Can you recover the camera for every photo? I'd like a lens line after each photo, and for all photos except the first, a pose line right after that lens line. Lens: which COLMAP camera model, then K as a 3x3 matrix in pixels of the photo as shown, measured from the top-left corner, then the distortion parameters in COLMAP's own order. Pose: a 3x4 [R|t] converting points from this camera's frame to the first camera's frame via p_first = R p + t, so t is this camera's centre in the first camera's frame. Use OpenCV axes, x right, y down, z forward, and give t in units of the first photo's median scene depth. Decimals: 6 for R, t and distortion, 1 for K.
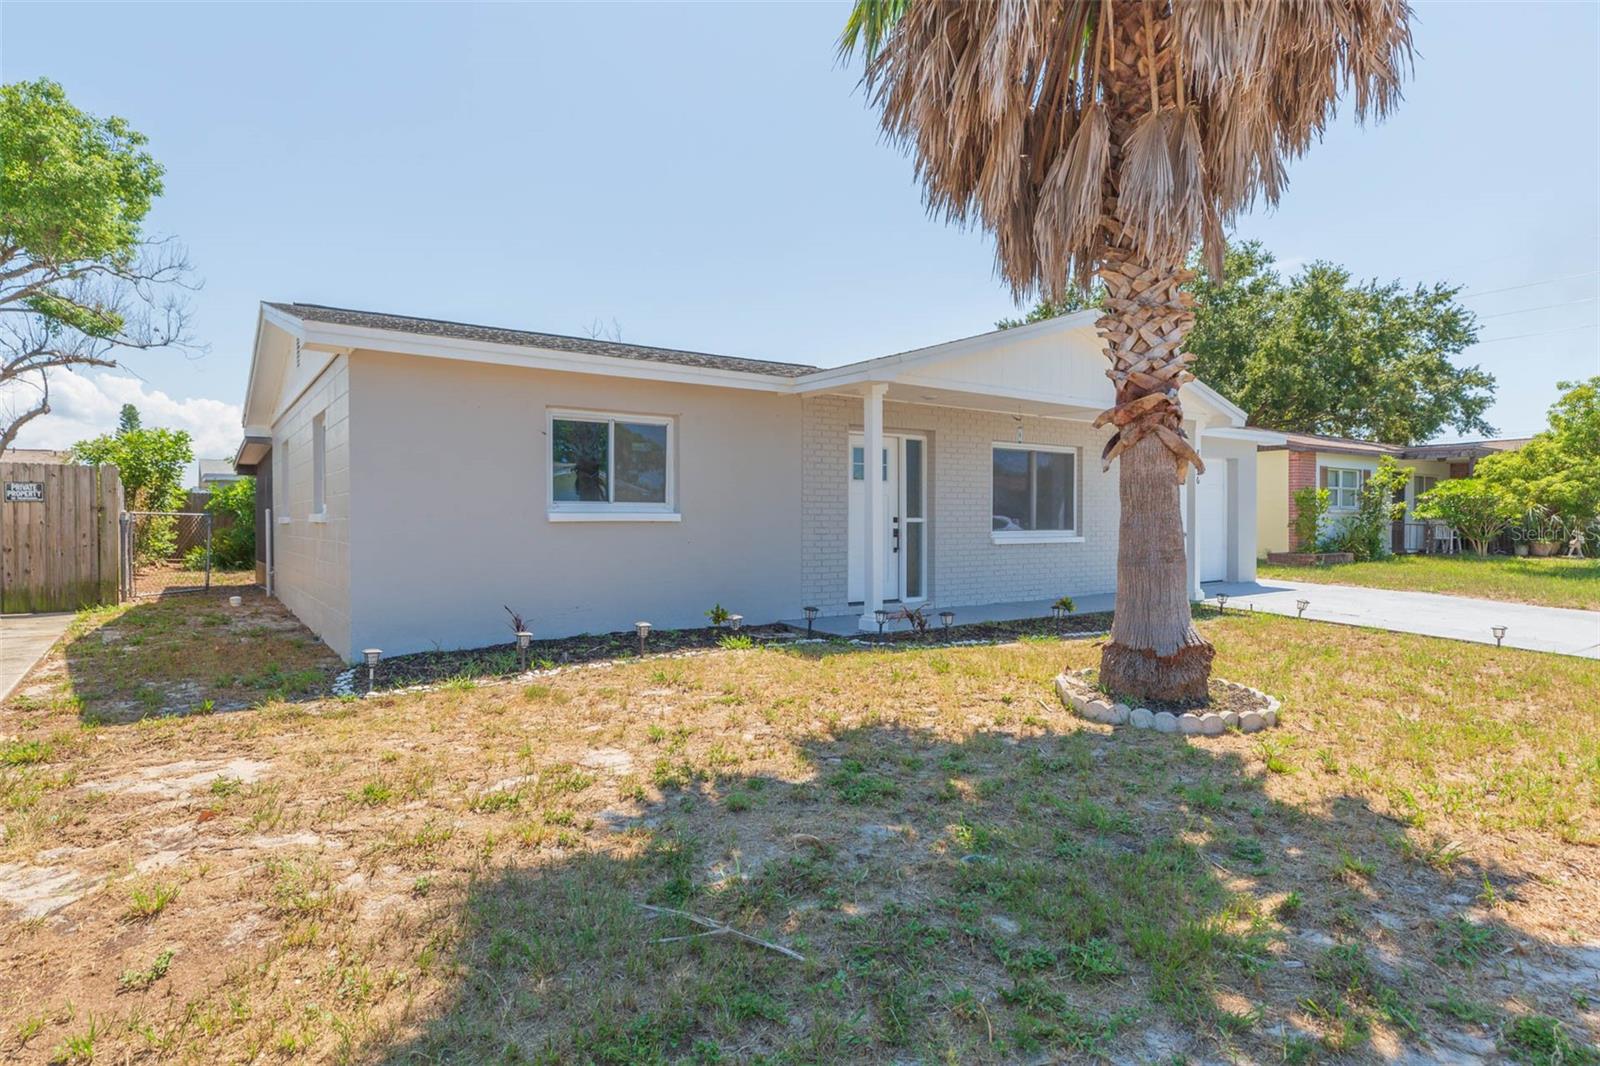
lens RADIAL K [[885.0, 0, 865.5], [0, 885.0, 528.3], [0, 0, 1]] dist [-0.014975, -0.000366]
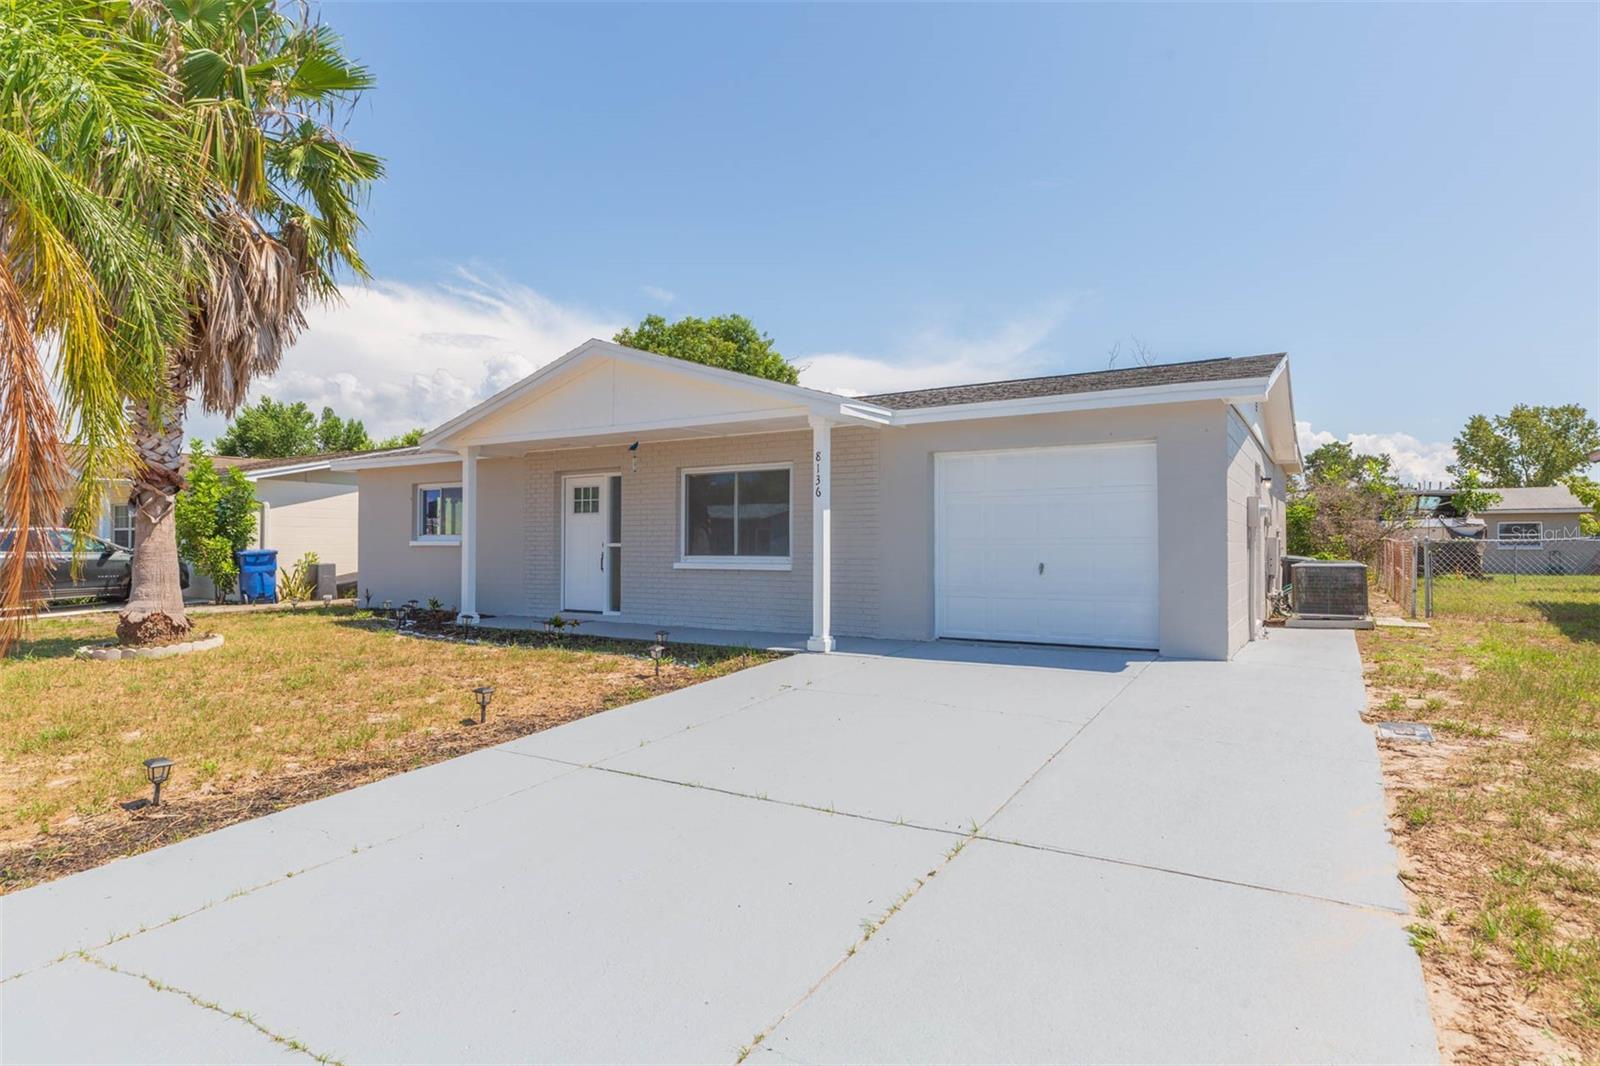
lens RADIAL K [[885.0, 0, 865.5], [0, 885.0, 528.3], [0, 0, 1]] dist [-0.014975, -0.000366]
pose [[0.385065, -0.021241, -0.922645, 1.258457], [-0.010360, 0.999573, -0.027336, -0.002781], [0.922831, 0.020085, 0.384680, 0.858639]]
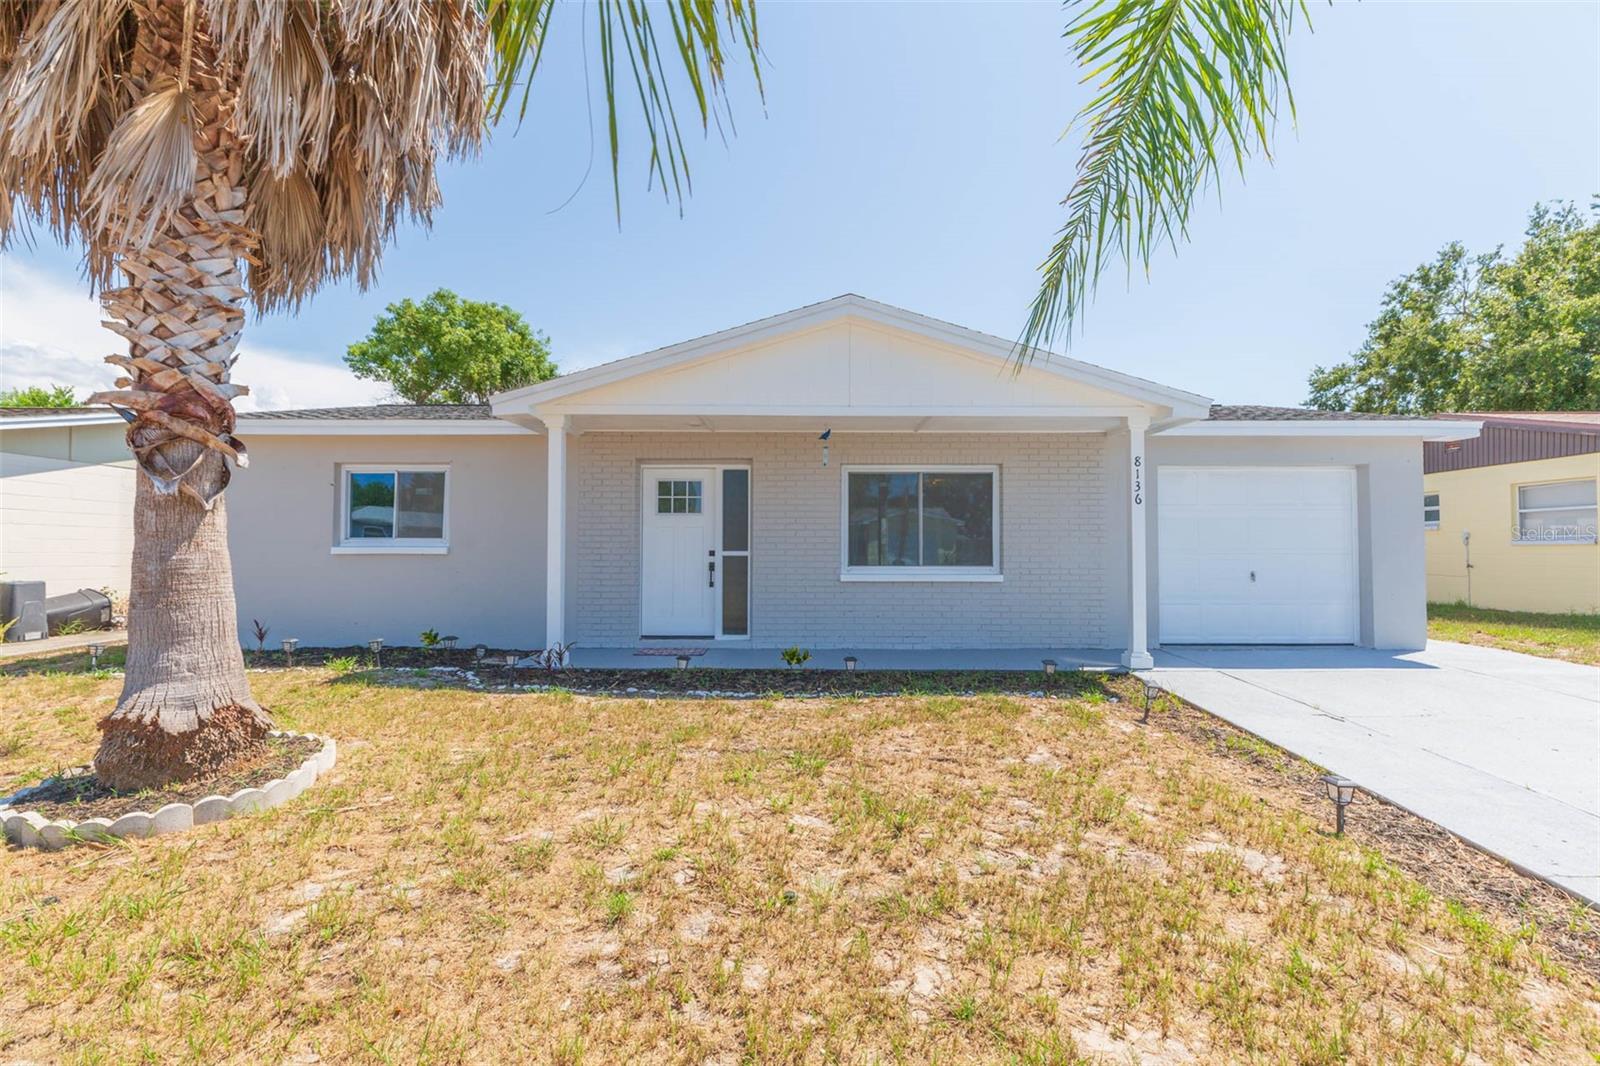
lens RADIAL K [[715.5, 0, 801.1], [0, 715.5, 531.3], [0, 0, 1]] dist [0.008008, -0.000738]
pose [[0.801307, -0.016978, -0.598013, 0.575143], [-0.007463, 0.999236, -0.038369, -0.004131], [0.598207, 0.035208, 0.800568, 0.426187]]
